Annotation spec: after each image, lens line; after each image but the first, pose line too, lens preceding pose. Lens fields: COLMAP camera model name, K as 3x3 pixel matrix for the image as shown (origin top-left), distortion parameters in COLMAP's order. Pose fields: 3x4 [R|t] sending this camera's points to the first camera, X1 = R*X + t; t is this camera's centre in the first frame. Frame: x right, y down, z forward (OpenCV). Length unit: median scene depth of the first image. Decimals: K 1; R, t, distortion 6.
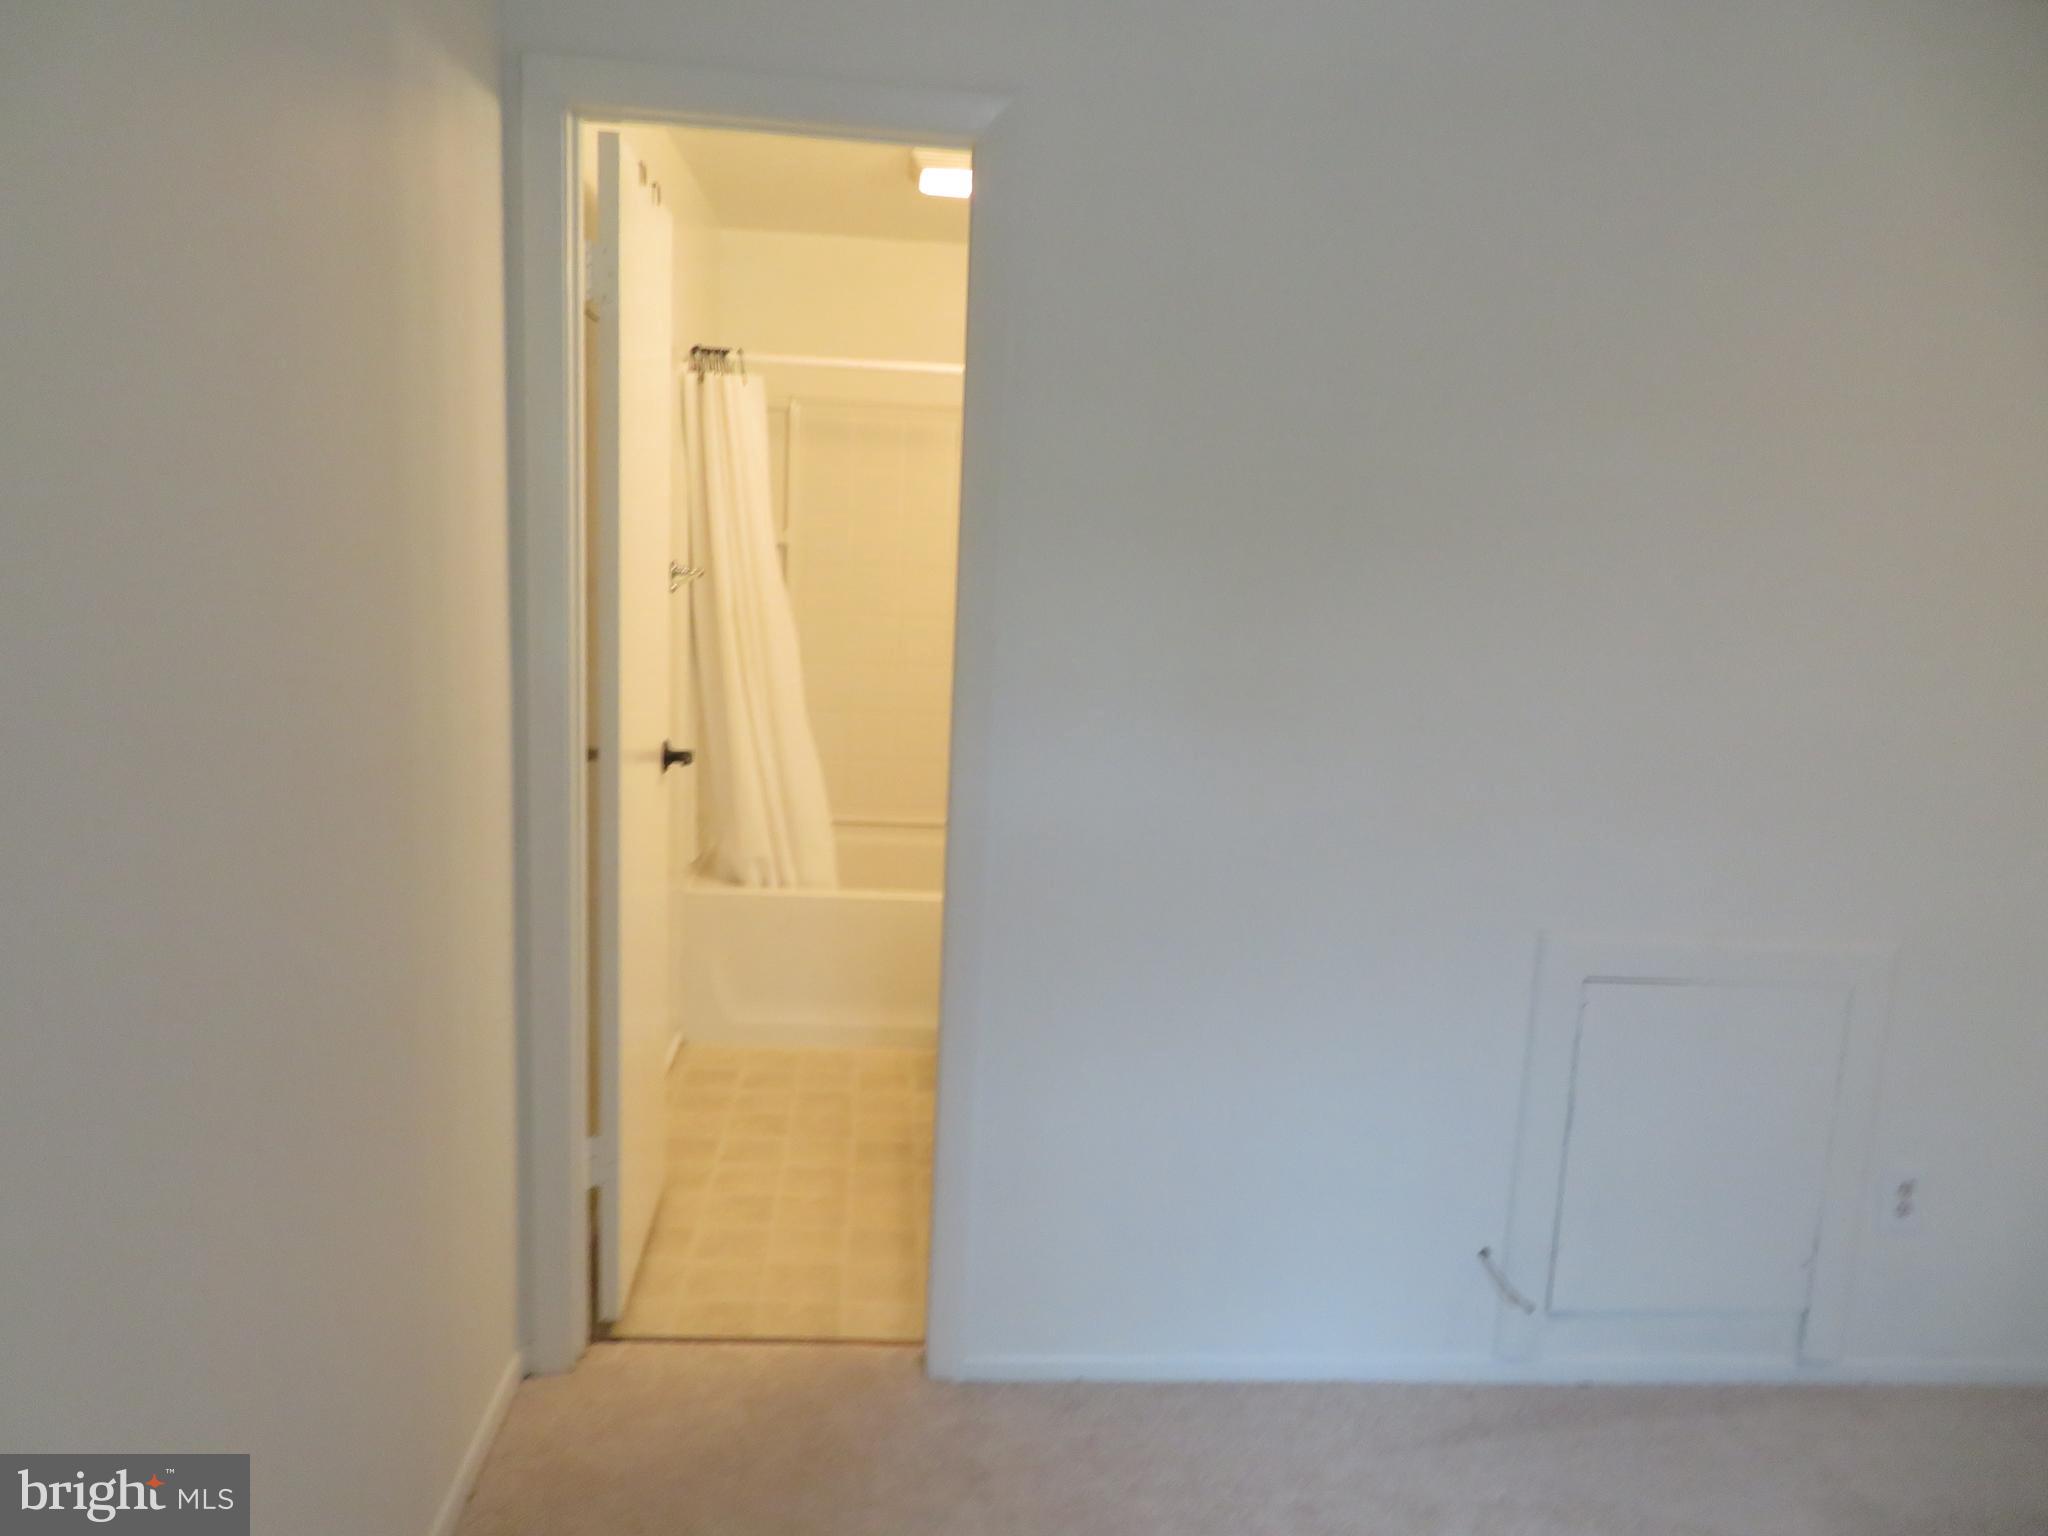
lens RADIAL K [[1459.7, 0, 1024.0], [0, 1459.7, 768.0], [0, 0, 1]] dist [-0.014640, -0.001060]
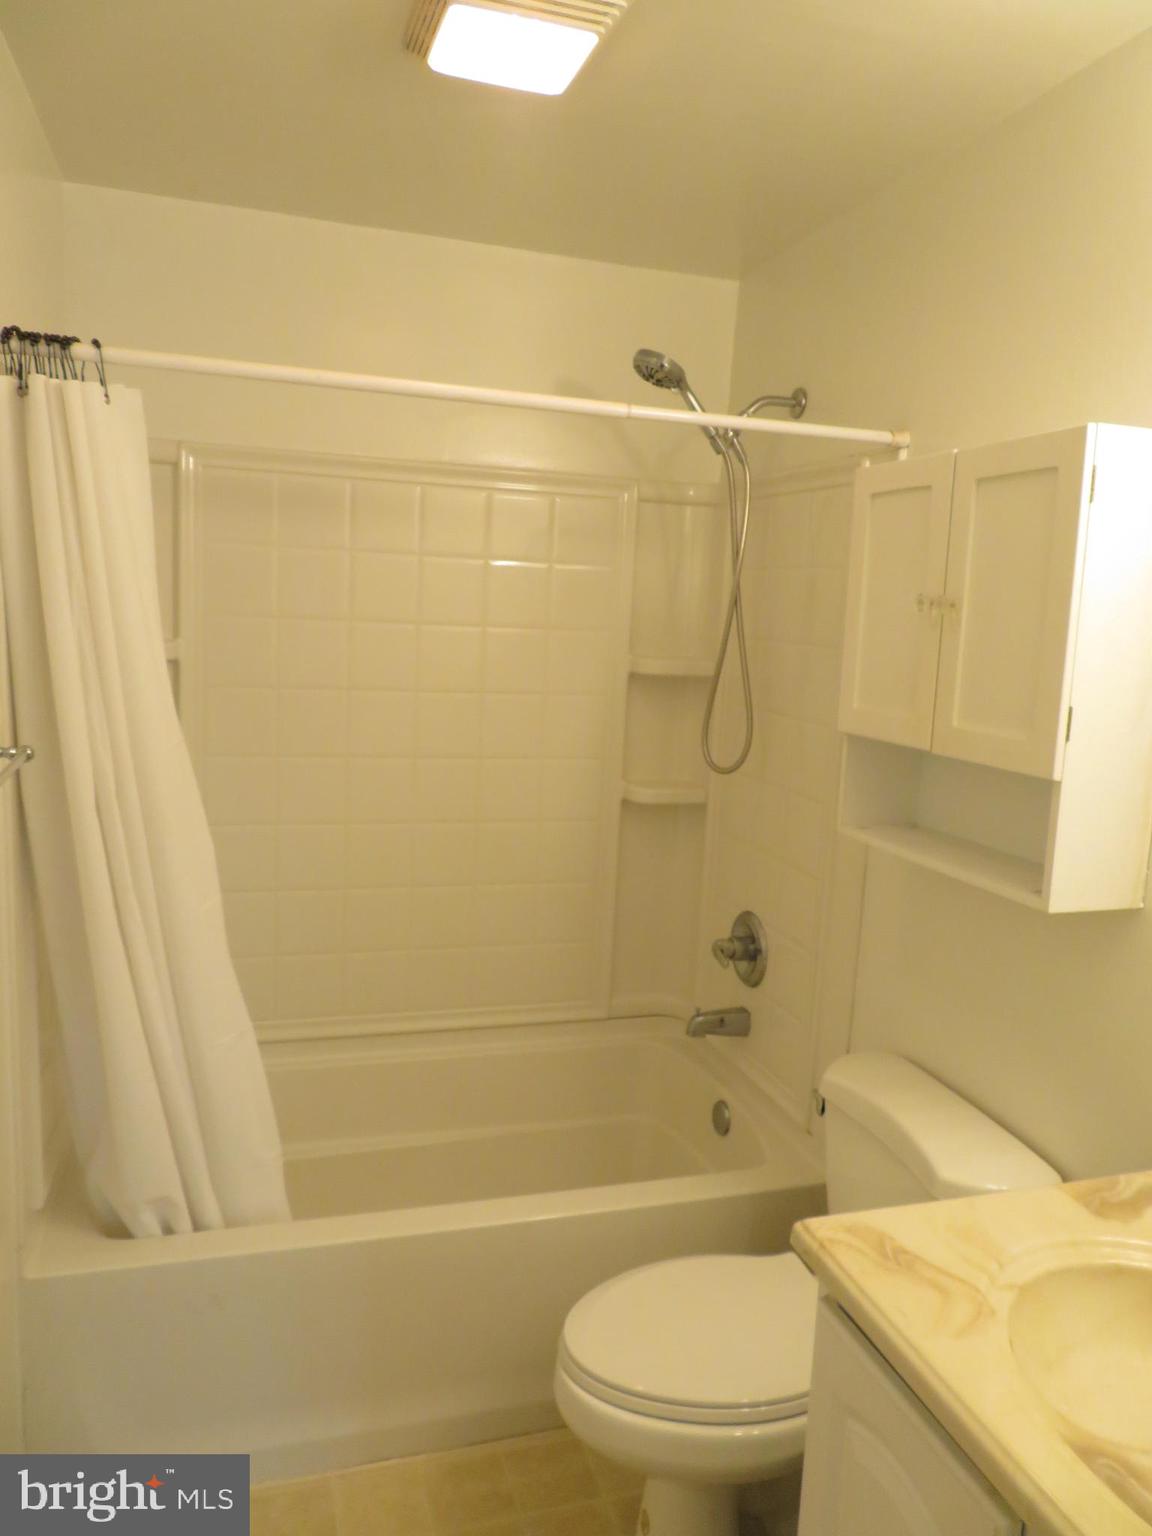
lens RADIAL K [[1094.8, 0, 576.0], [0, 1094.8, 768.0], [0, 0, 1]] dist [-0.014640, -0.001060]
pose [[0.978033, -0.028501, 0.206491, -0.099604], [0.027632, 0.999593, 0.007092, -0.113980], [-0.206609, -0.001230, 0.978423, 0.519802]]
